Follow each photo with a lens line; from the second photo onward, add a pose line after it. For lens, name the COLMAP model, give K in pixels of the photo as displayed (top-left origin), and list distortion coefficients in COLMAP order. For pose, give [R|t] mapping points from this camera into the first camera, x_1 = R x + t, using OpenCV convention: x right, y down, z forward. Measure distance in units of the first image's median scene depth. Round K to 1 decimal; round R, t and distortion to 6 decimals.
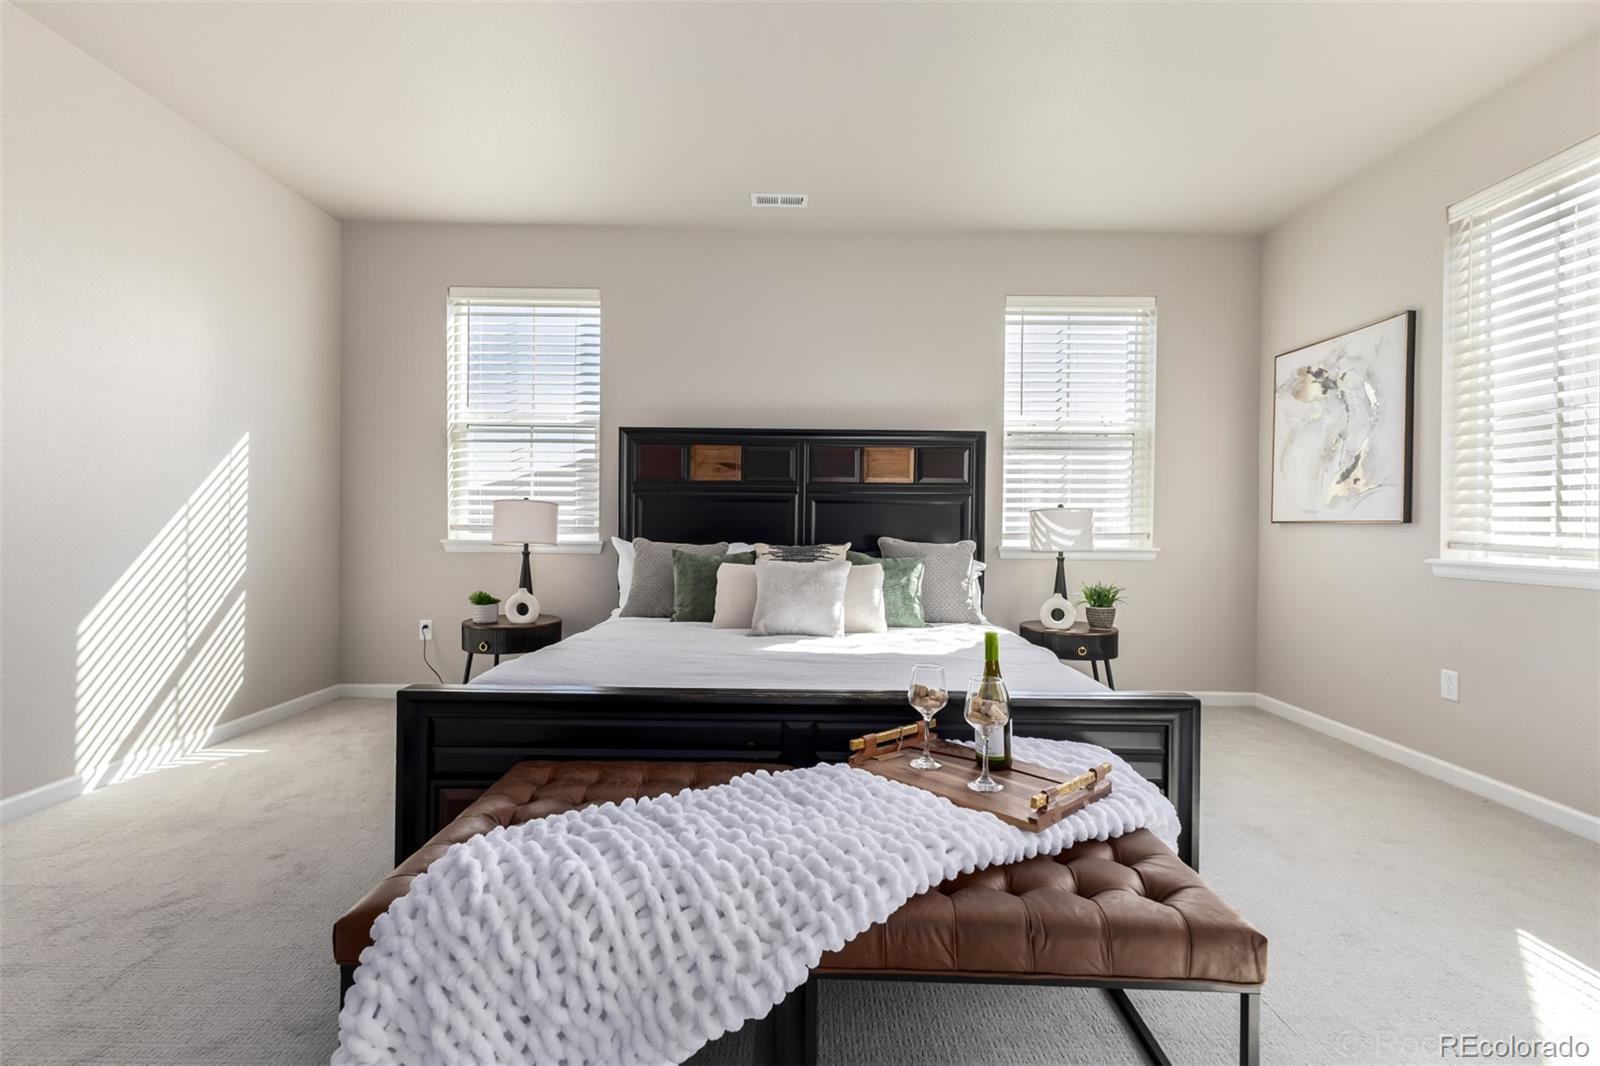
lens RADIAL K [[694.8, 0, 799.9], [0, 694.8, 528.8], [0, 0, 1]] dist [0.011256, -0.003793]
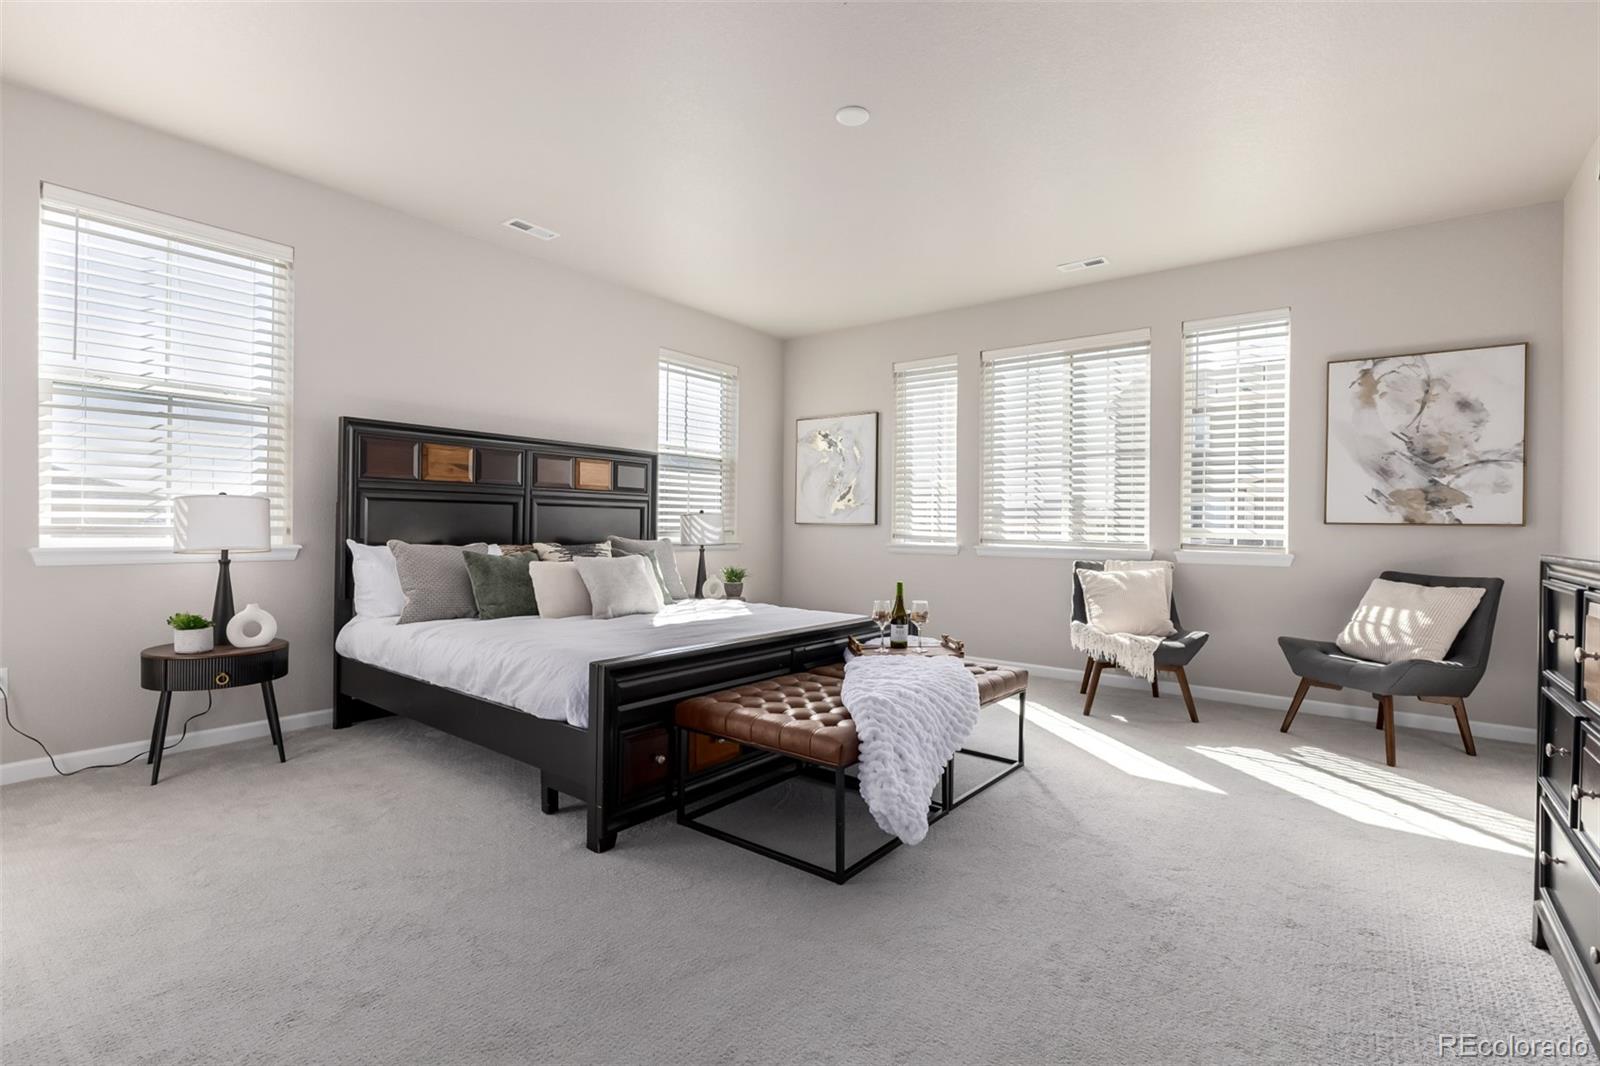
lens RADIAL K [[722.1, 0, 798.7], [0, 722.1, 528.2], [0, 0, 1]] dist [0.003388, 0.000222]
pose [[0.624677, -0.005069, 0.780866, -0.655007], [-0.002177, 0.999964, 0.008233, -0.012544], [-0.780880, -0.006843, 0.624644, -0.042348]]
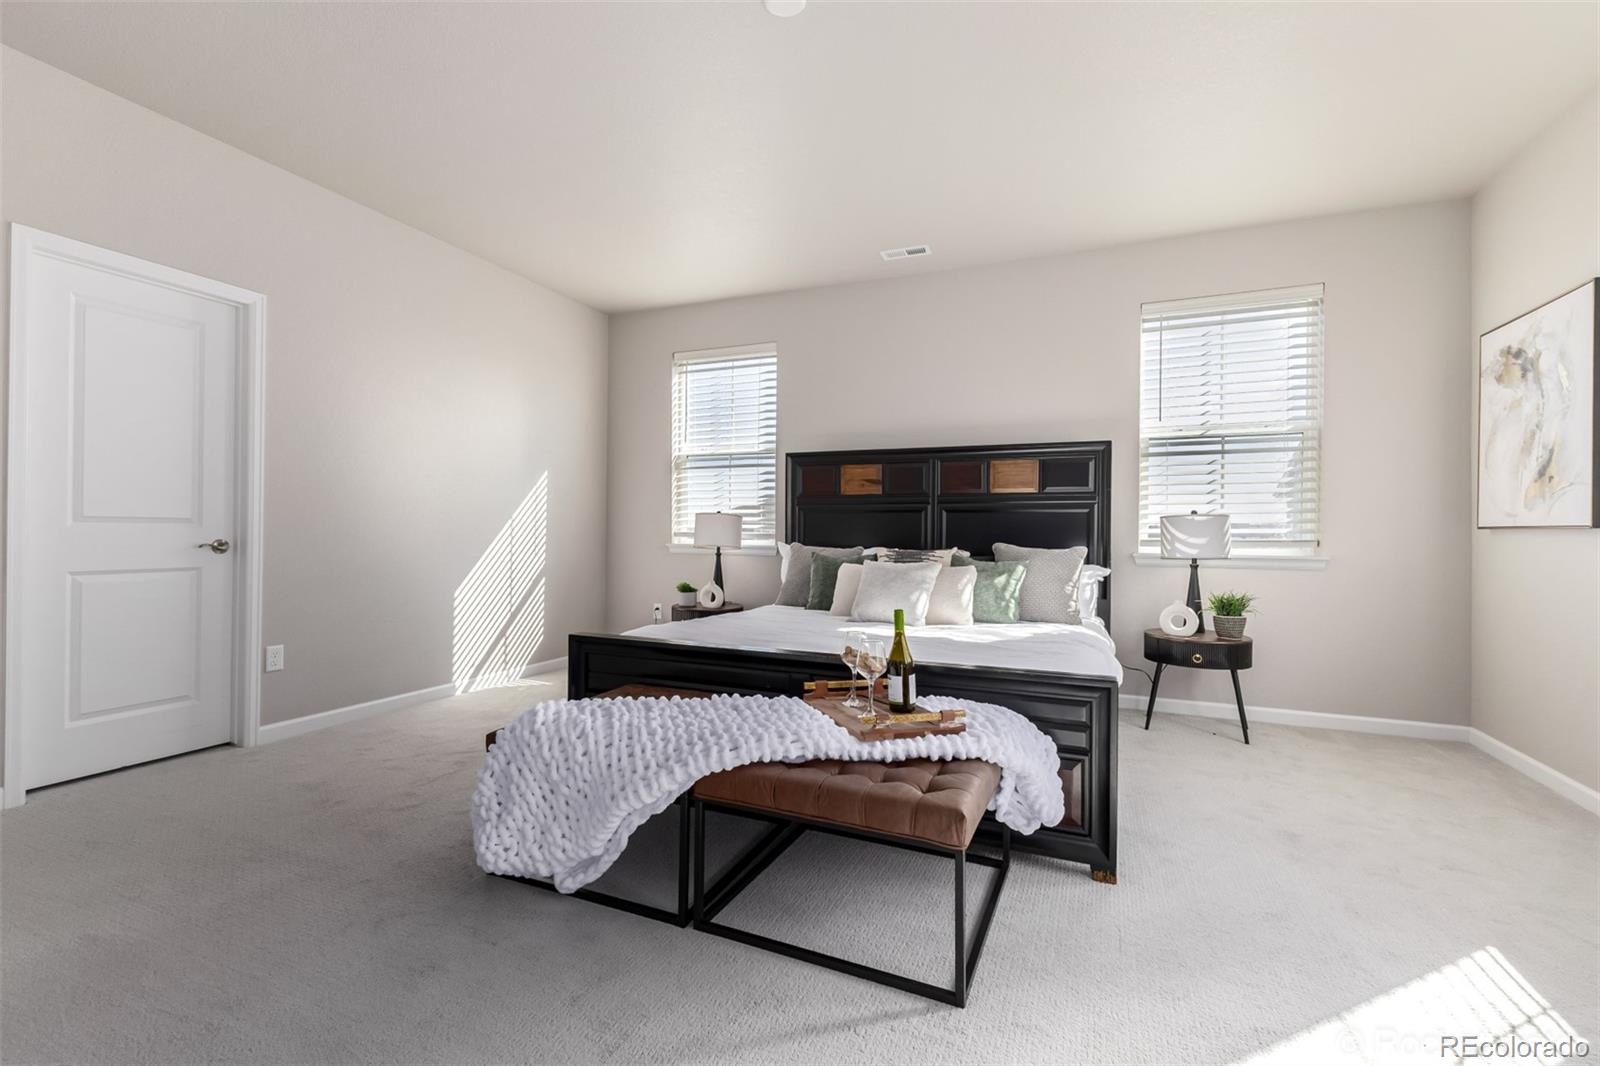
lens RADIAL K [[694.8, 0, 802.5], [0, 694.8, 529.5], [0, 0, 1]] dist [0.011256, -0.003793]
pose [[0.919016, -0.003211, -0.394207, 0.269363], [-0.001139, 0.999941, -0.010800, 0.003147], [0.394219, 0.010374, 0.918958, -0.131393]]
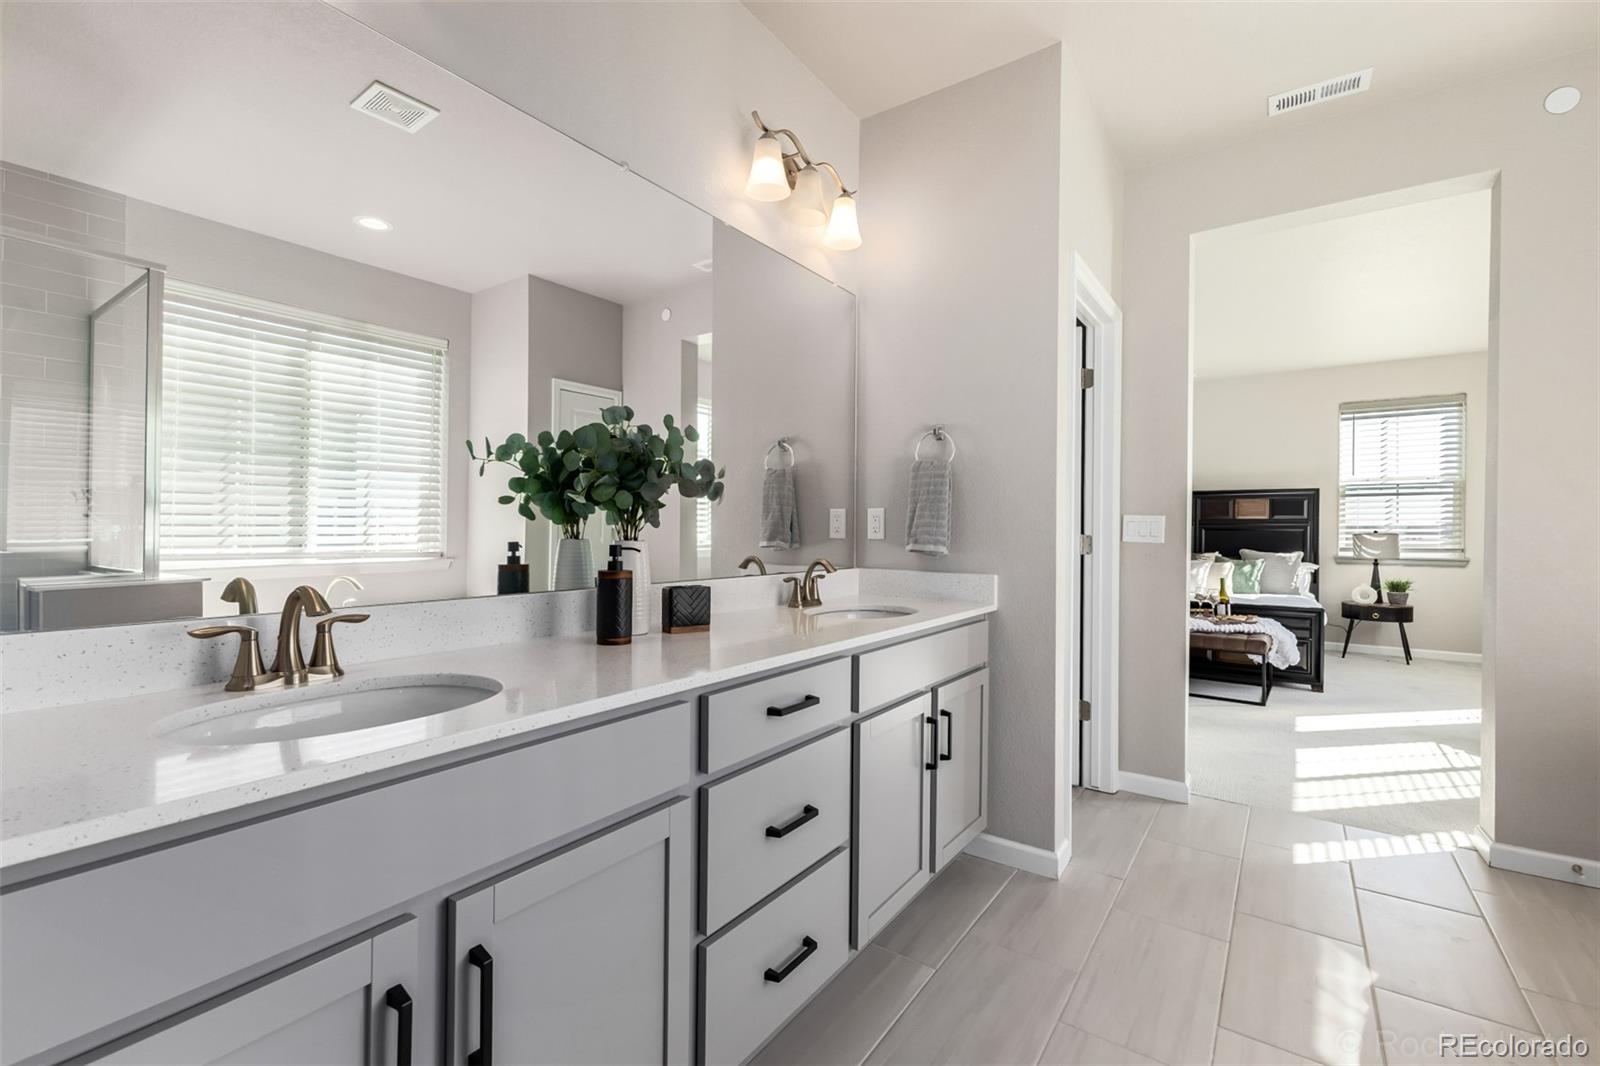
lens RADIAL K [[694.8, 0, 794.1], [0, 694.8, 528.5], [0, 0, 1]] dist [0.011256, -0.003793]
pose [[0.809839, -0.004549, -0.586634, 0.243247], [-0.002133, 0.999941, -0.010698, -0.020526], [0.586648, 0.009915, 0.809781, -1.229478]]
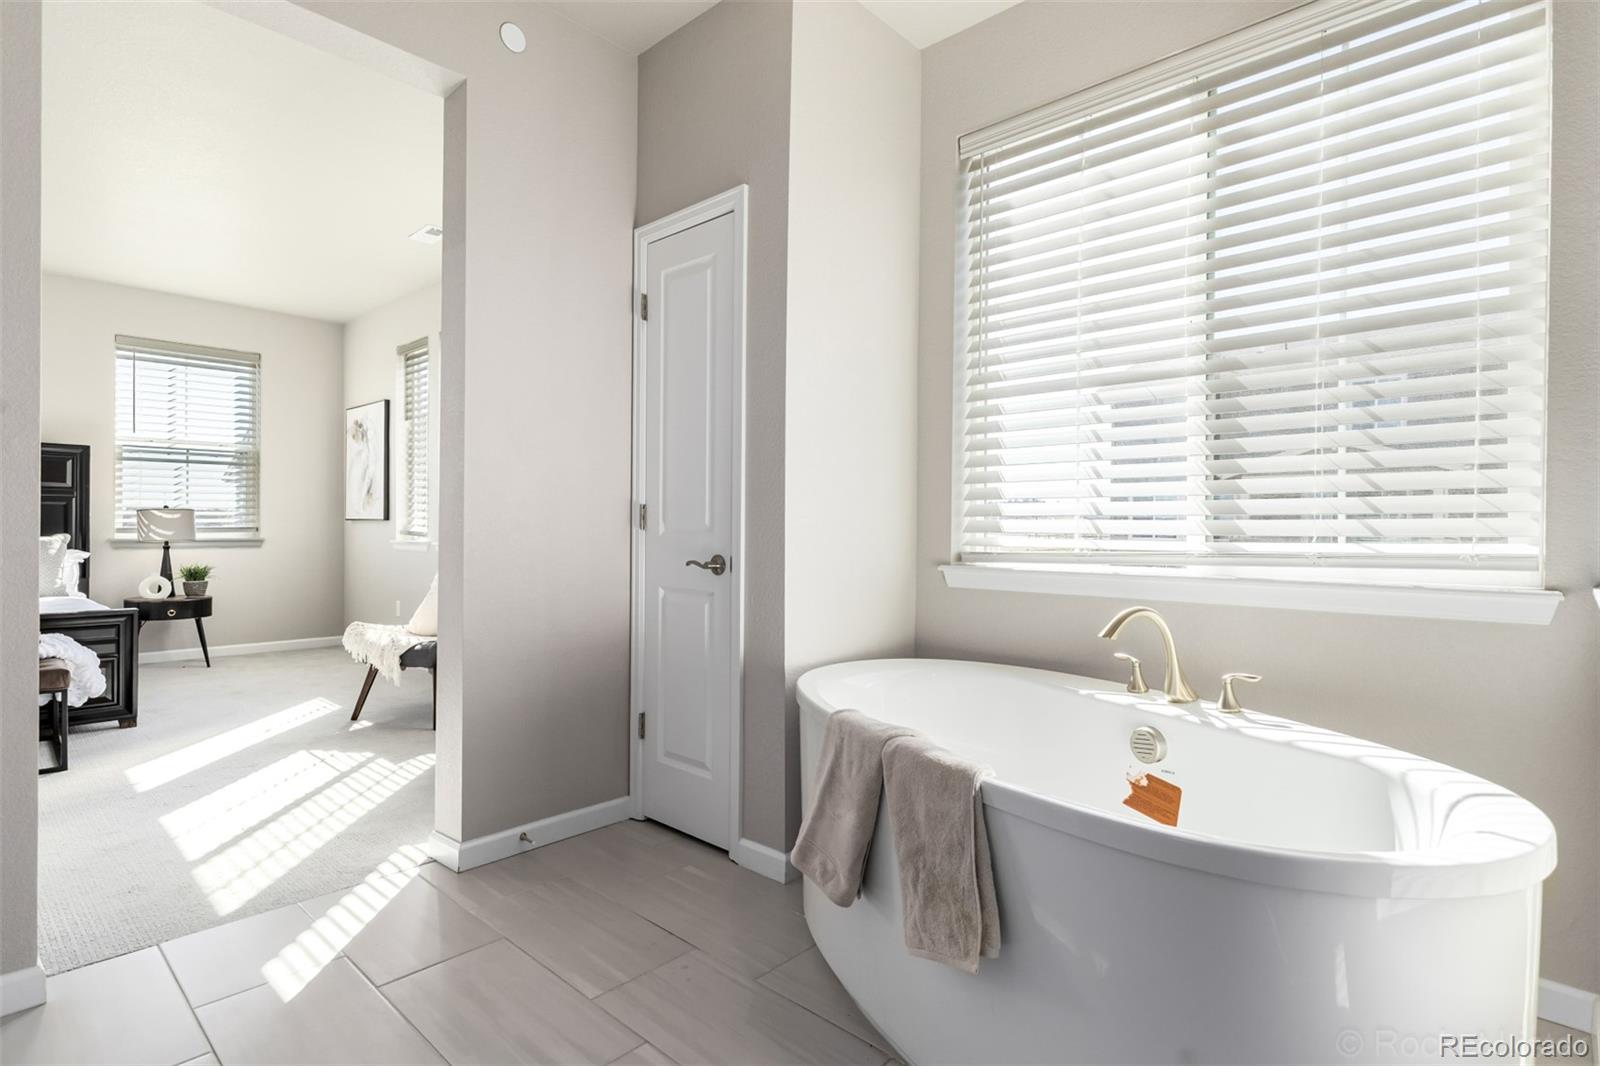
lens RADIAL K [[802.2, 0, 804.2], [0, 802.2, 532.9], [0, 0, 1]] dist [0.006054, -0.002121]
pose [[0.684515, -0.011159, 0.728913, 0.098337], [0.003061, 0.999918, 0.012433, 0.001355], [-0.728992, -0.006279, 0.684493, -0.967336]]
